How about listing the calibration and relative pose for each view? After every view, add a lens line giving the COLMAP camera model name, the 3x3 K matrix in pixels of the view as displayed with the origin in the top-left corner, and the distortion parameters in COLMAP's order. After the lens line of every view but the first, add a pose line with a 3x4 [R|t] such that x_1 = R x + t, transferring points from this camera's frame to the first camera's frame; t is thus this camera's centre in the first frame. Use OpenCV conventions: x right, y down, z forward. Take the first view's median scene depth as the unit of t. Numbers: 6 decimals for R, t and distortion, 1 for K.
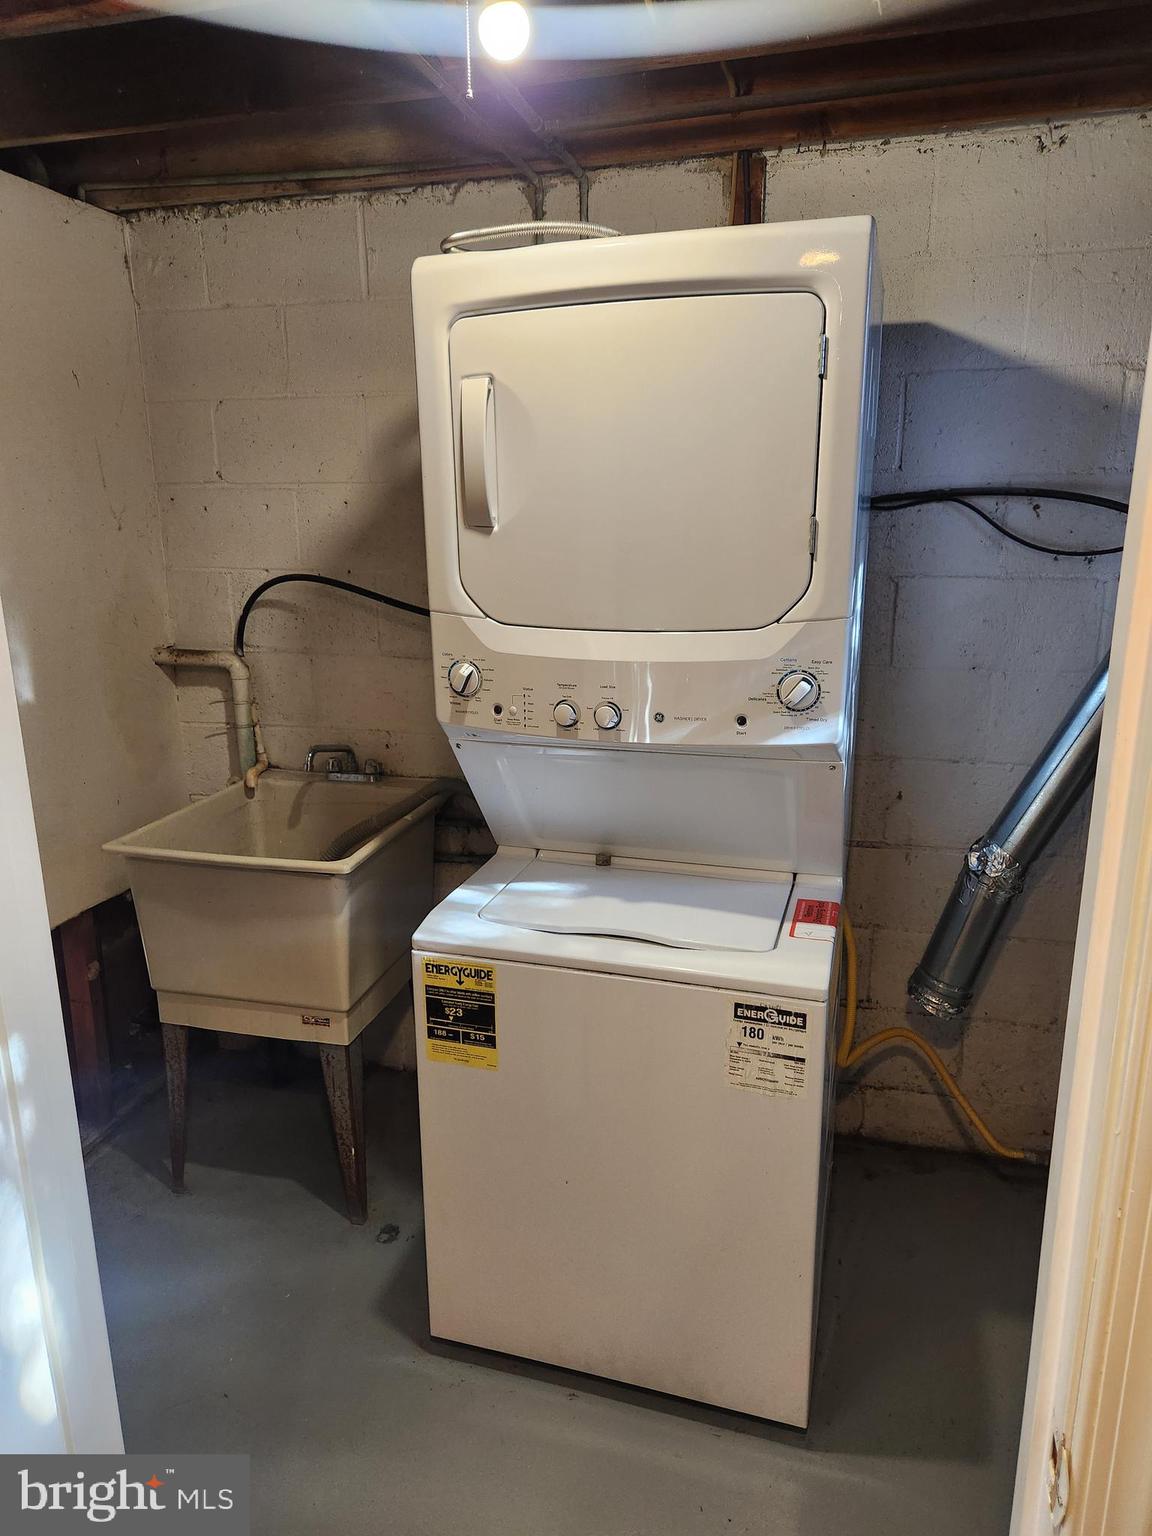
lens RADIAL K [[1015.0, 0, 568.8], [0, 1015.0, 771.2], [0, 0, 1]] dist [0.072226, -0.058746]
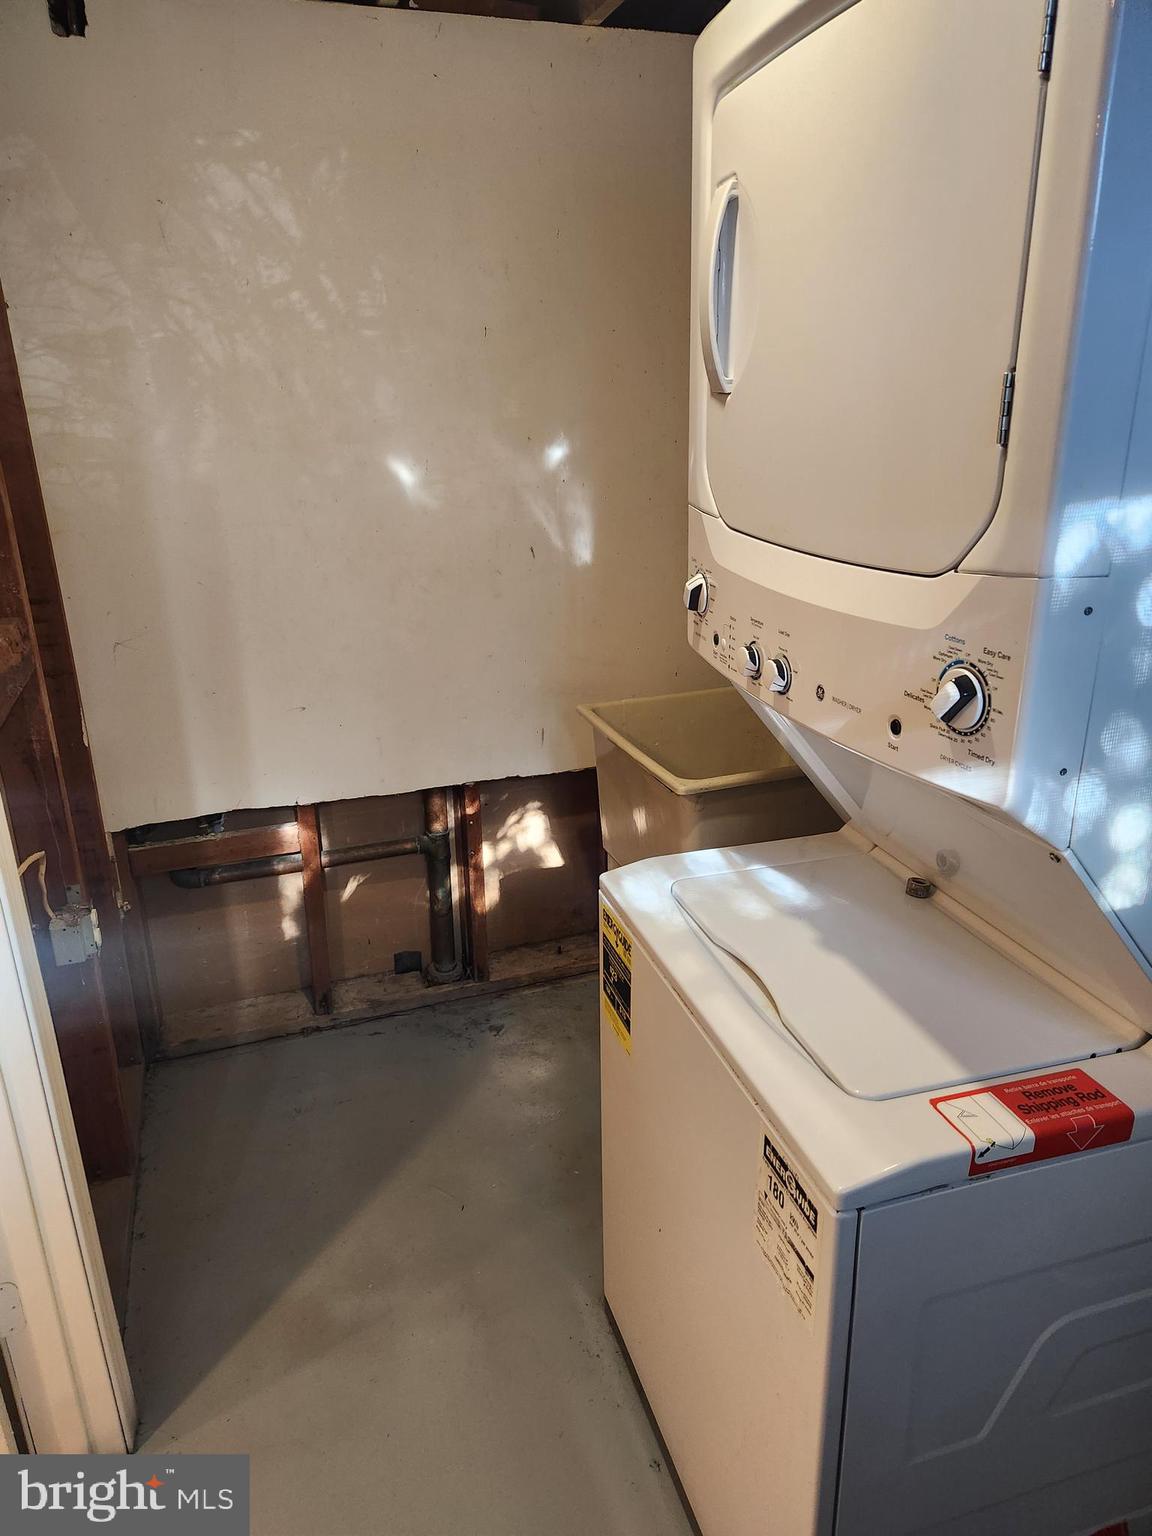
lens RADIAL K [[1015.0, 0, 576.3], [0, 1015.0, 765.2], [0, 0, 1]] dist [0.072226, -0.058746]
pose [[0.571963, 0.283057, -0.769894, 0.518510], [-0.208608, 0.957910, 0.197206, -0.104626], [0.793310, 0.047812, 0.606938, 0.470145]]
